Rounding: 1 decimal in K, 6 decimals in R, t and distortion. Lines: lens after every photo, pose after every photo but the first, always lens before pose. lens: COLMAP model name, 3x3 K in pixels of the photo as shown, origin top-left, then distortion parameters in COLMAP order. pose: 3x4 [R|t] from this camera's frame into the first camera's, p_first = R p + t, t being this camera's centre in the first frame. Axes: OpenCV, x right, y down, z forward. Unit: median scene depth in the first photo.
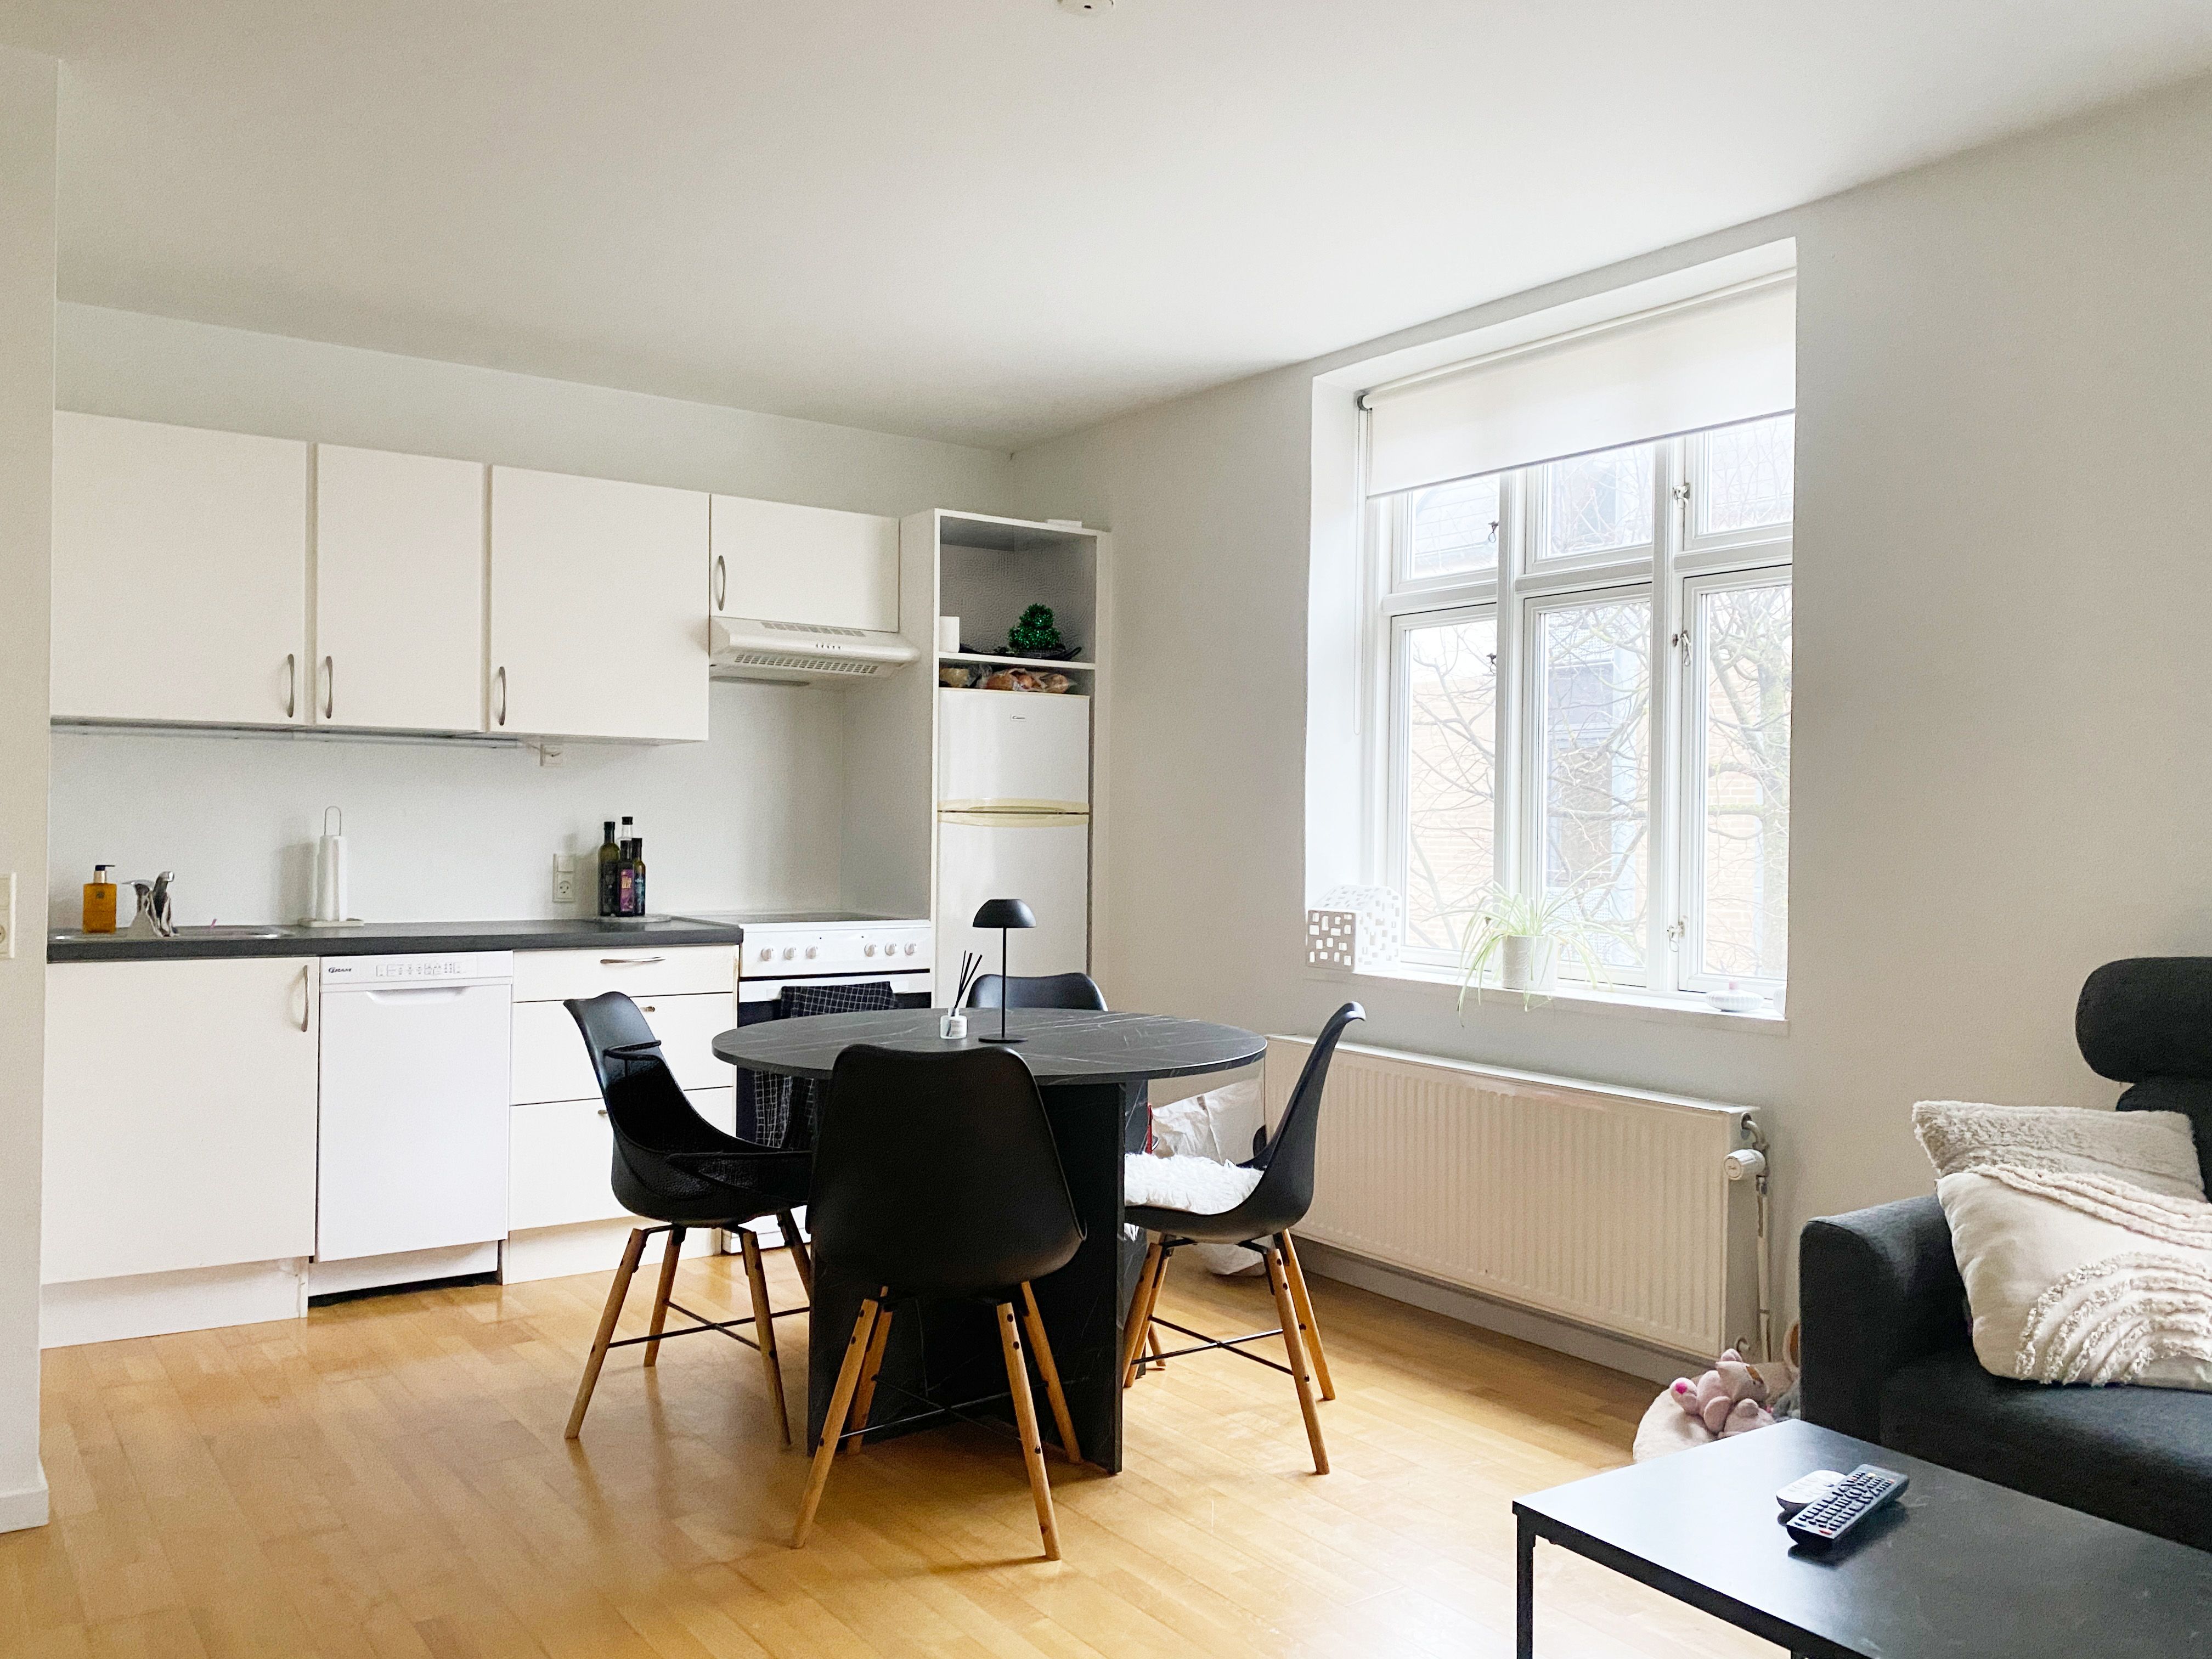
lens RADIAL K [[1723.7, 0, 1119.5], [0, 1723.7, 840.3], [0, 0, 1]] dist [0.063954, -0.103690]
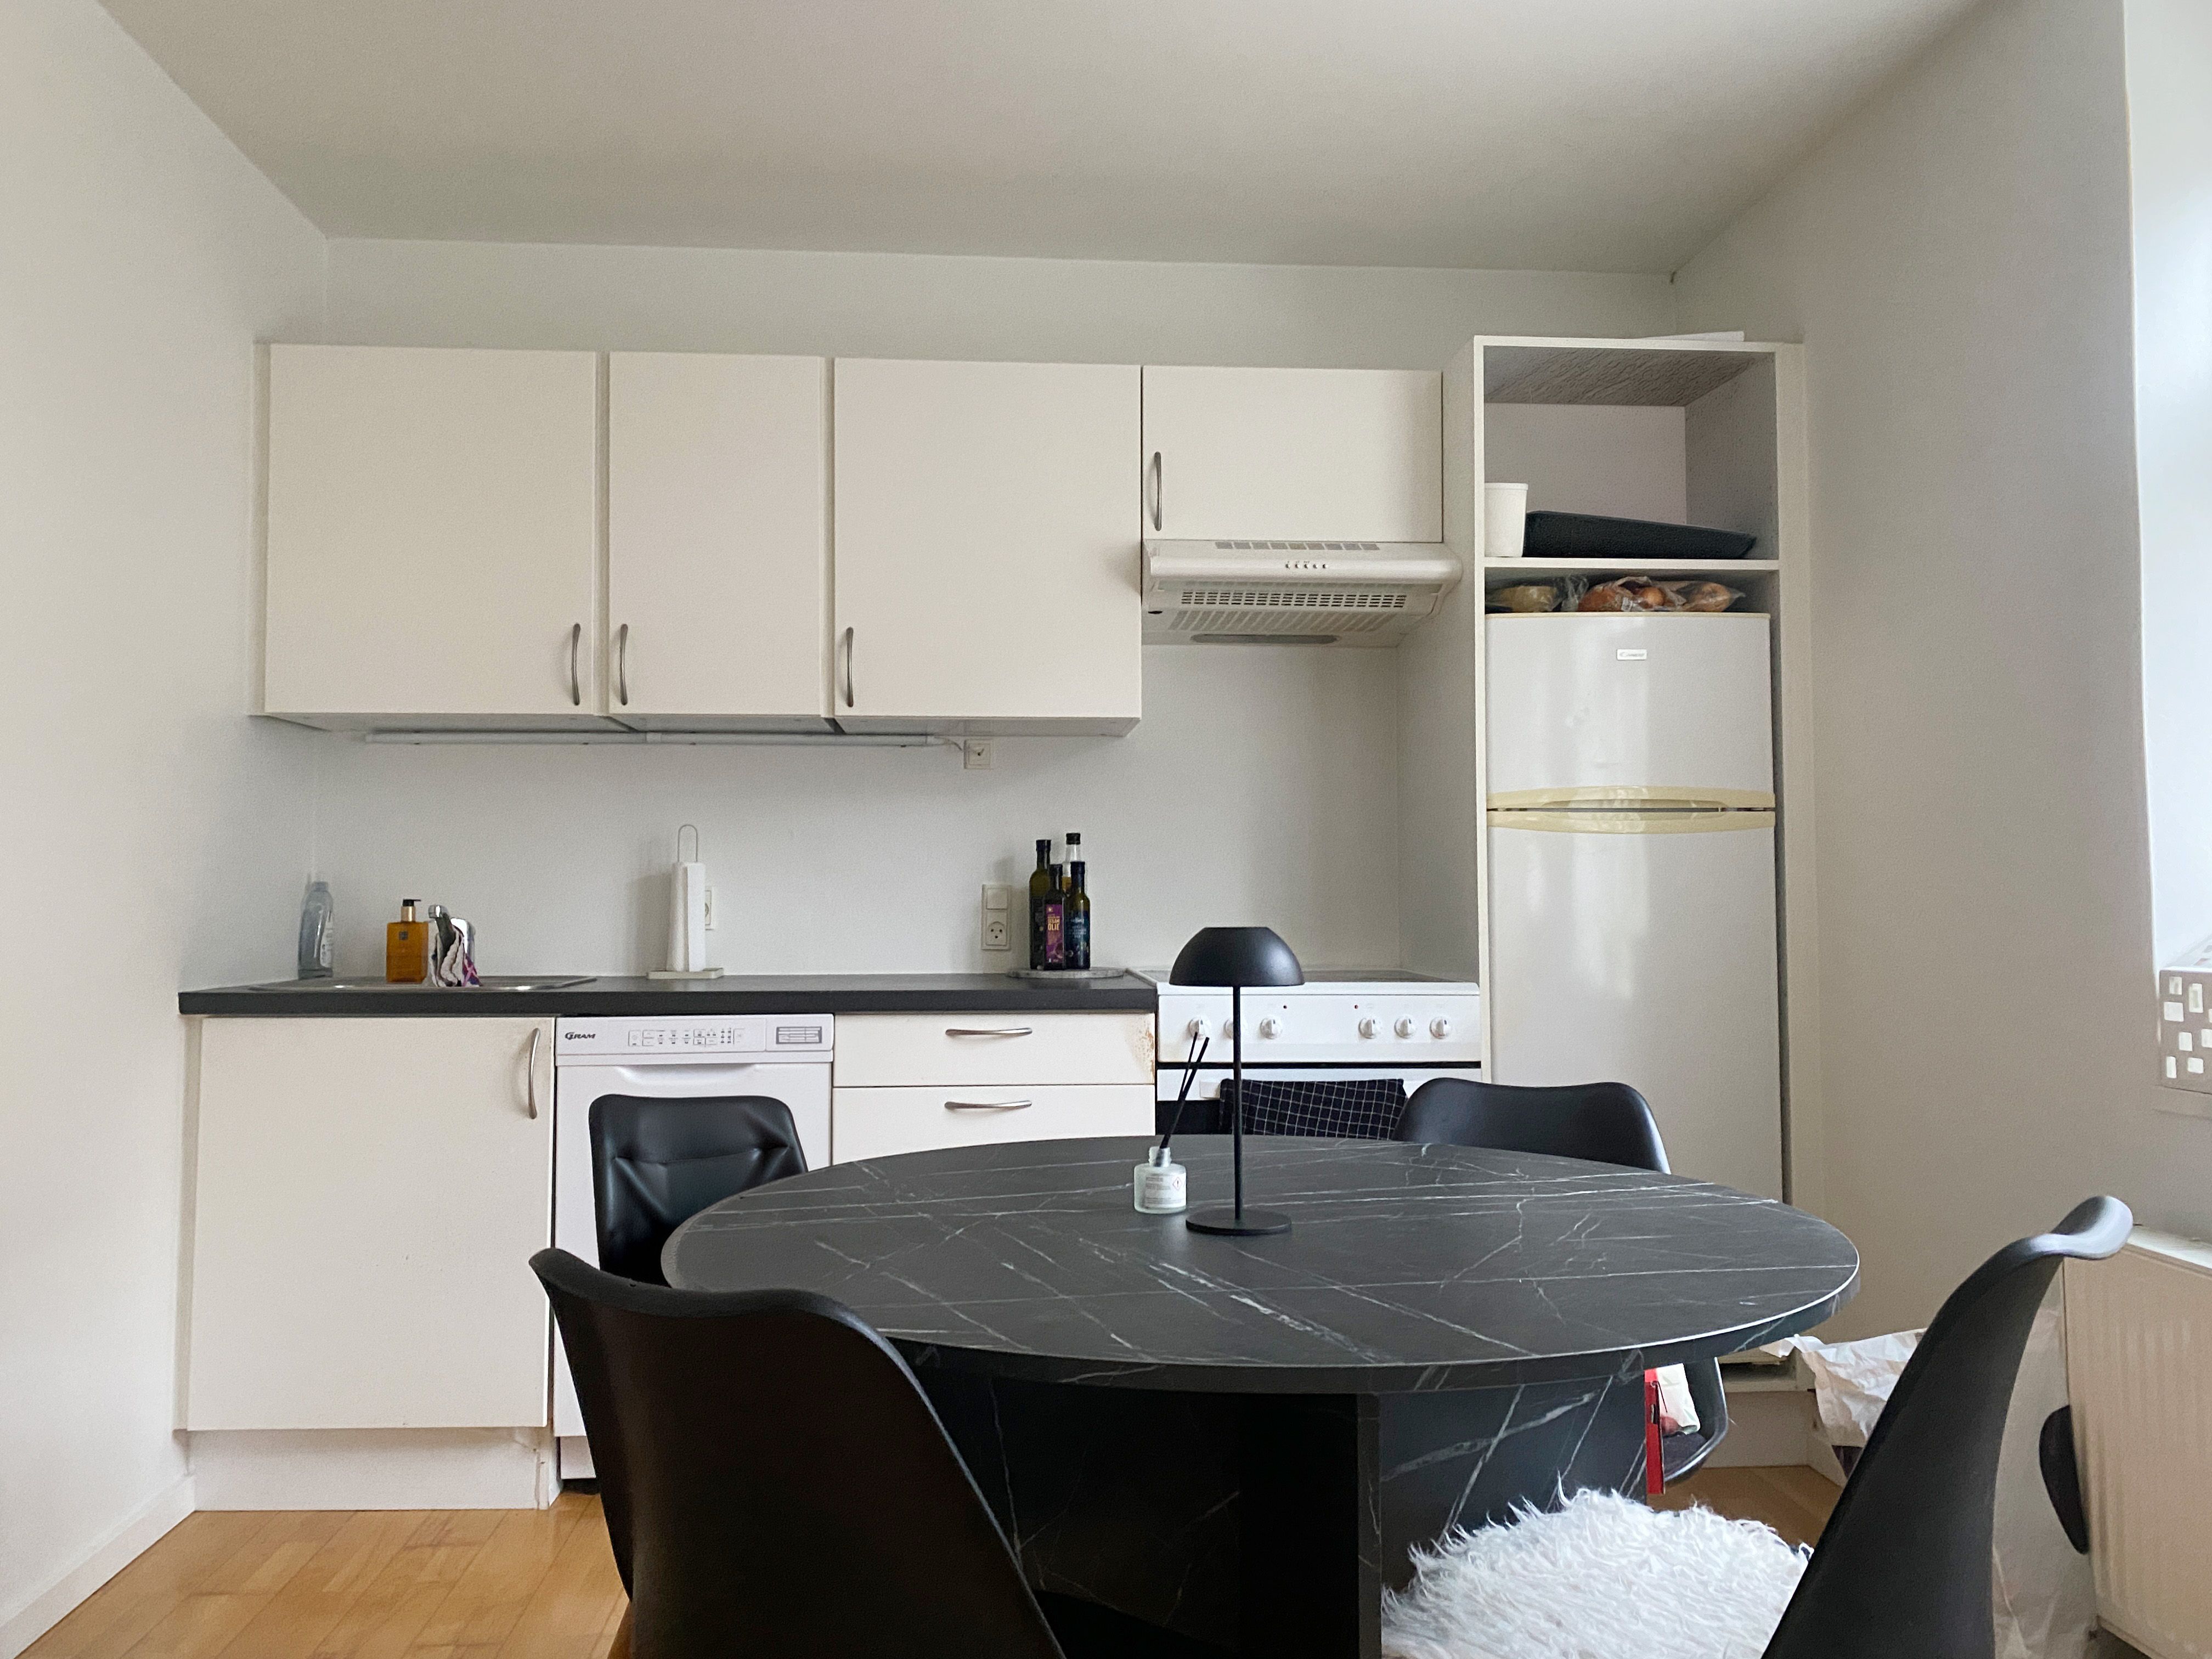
lens RADIAL K [[1723.7, 0, 1102.5], [0, 1723.7, 808.7], [0, 0, 1]] dist [0.063954, -0.103690]
pose [[0.852840, -0.039647, -0.520664, 0.106181], [0.008934, 0.998075, -0.061367, 0.021211], [0.522095, 0.047685, 0.851553, 0.400369]]
